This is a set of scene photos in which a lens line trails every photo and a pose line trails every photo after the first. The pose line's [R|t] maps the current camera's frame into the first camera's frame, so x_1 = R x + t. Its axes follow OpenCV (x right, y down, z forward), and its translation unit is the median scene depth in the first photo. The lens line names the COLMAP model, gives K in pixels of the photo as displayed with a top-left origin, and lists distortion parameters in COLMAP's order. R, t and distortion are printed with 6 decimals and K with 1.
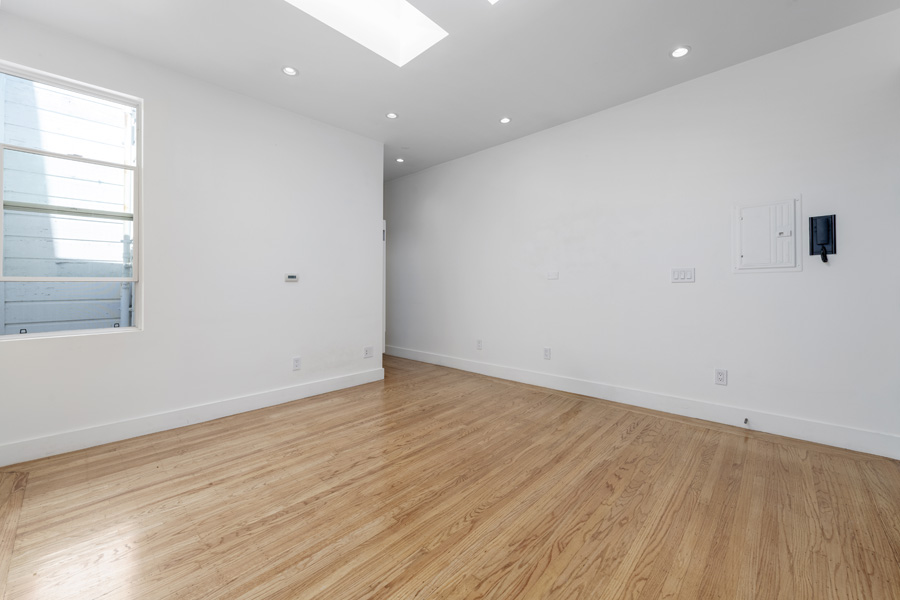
lens RADIAL K [[359.6, 0, 452.4], [0, 359.6, 294.2], [0, 0, 1]] dist [0.013033, -0.000156]
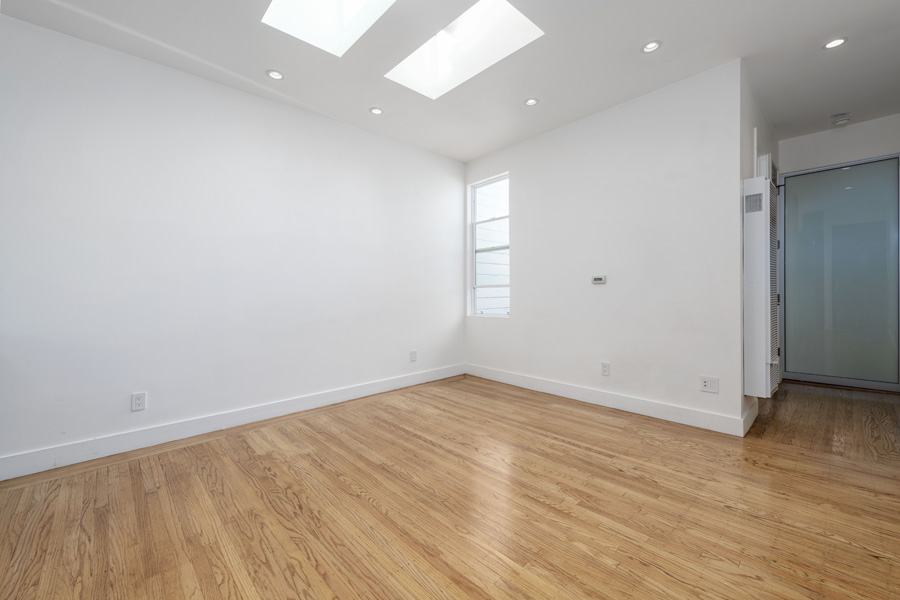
lens RADIAL K [[368.8, 0, 452.5], [0, 368.8, 292.9], [0, 0, 1]] dist [0.004658, -0.000069]
pose [[-0.070034, 0.012718, -0.997464, 0.908399], [-0.010932, 0.999849, 0.013516, -0.031440], [0.997485, 0.011851, -0.069884, 1.031520]]
